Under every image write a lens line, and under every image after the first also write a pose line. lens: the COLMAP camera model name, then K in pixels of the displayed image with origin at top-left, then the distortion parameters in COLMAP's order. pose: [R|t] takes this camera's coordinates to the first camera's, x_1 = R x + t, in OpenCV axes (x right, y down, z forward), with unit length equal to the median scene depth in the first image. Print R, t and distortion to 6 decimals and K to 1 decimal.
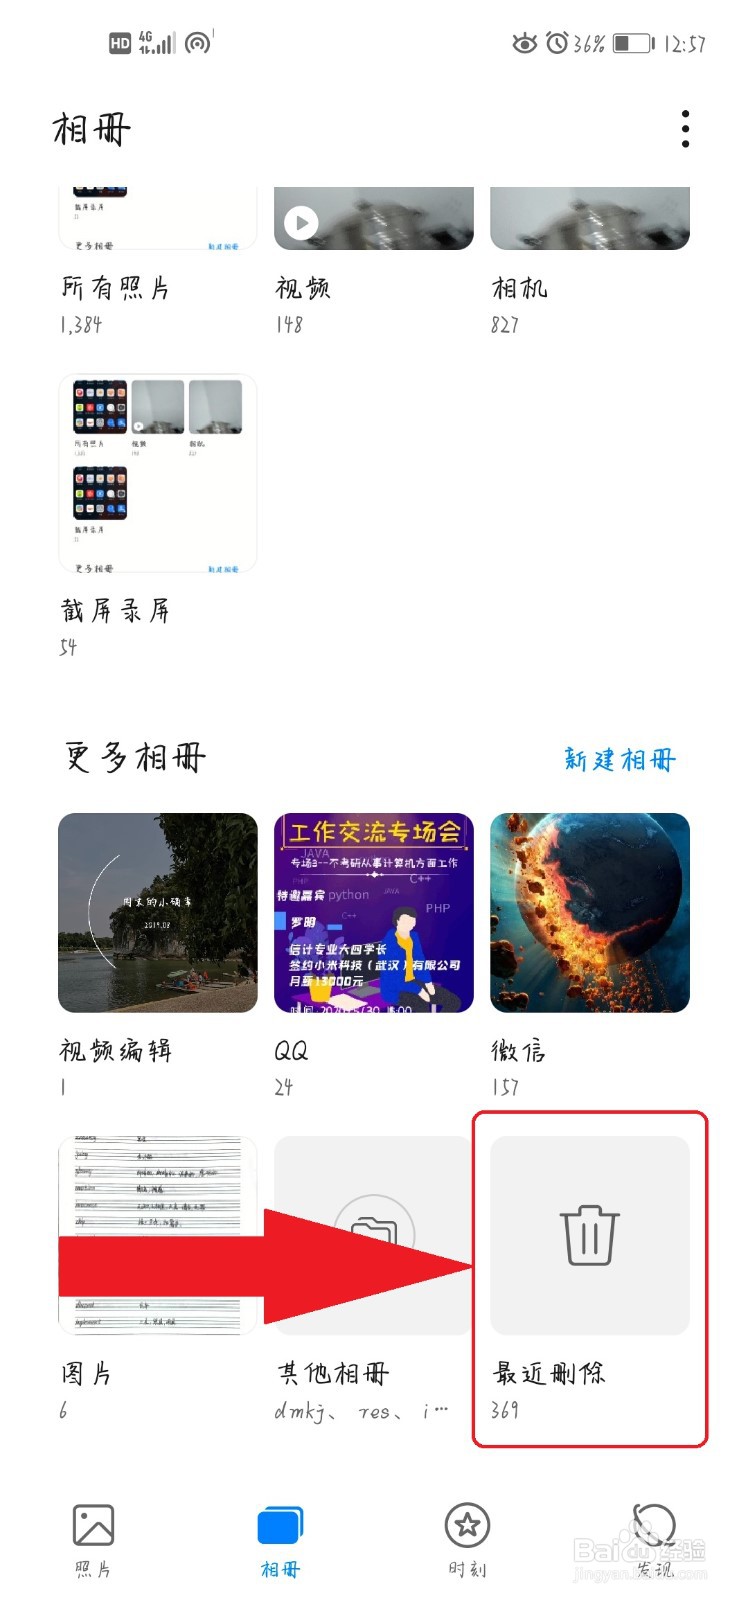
lens RADIAL K [[646.3, 0, 374.2], [0, 646.3, 800.0], [0, 0, 1]] dist [-0.000107, 0.000060]
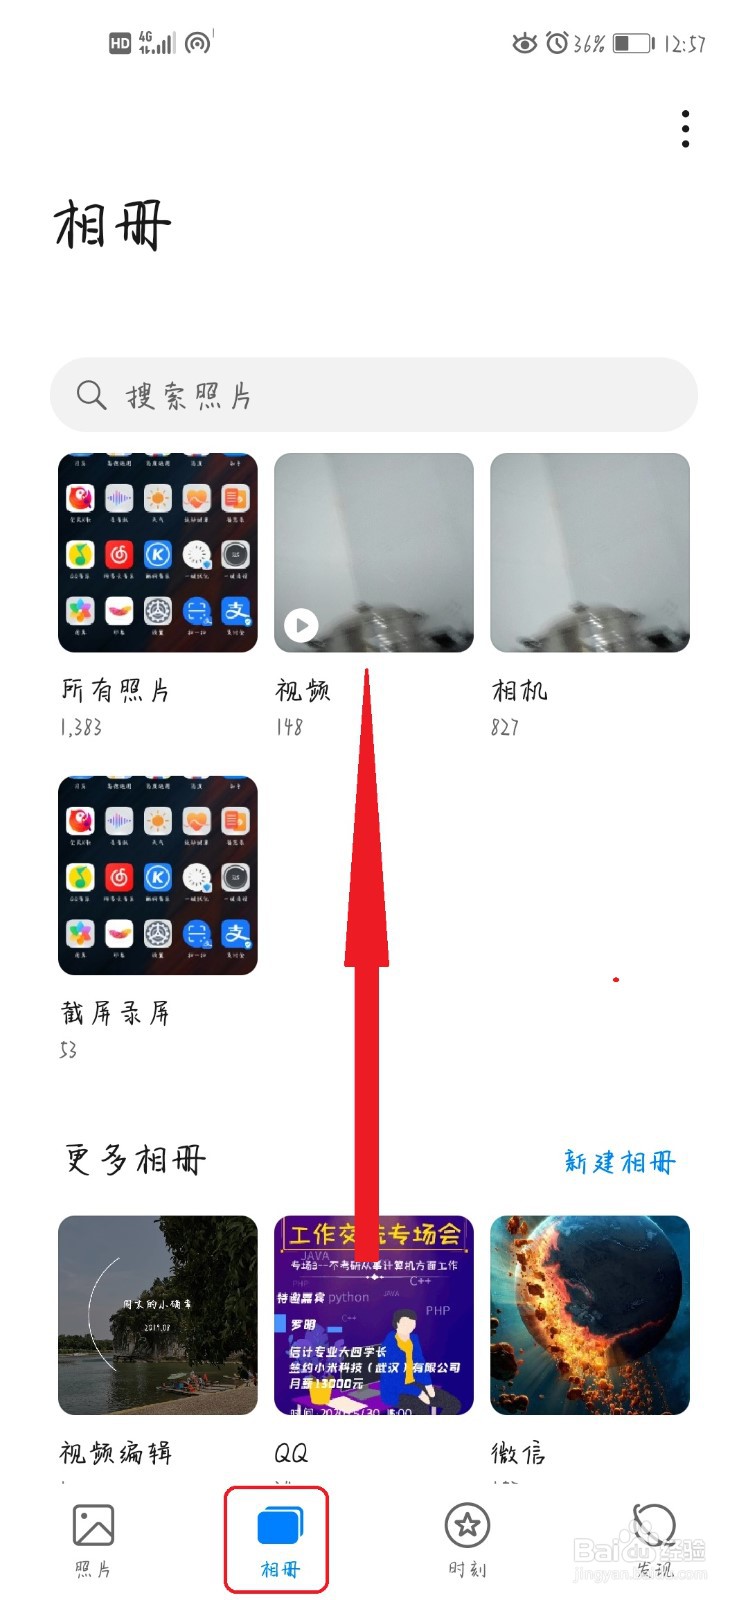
lens RADIAL K [[646.3, 0, 374.1], [0, 646.3, 800.0], [0, 0, 1]] dist [-0.000107, 0.000060]
pose [[1.000000, -0.000005, -0.000084, 0.000010], [0.000005, 1.000000, -0.000001, -0.622681], [0.000084, 0.000001, 1.000000, -0.000015]]
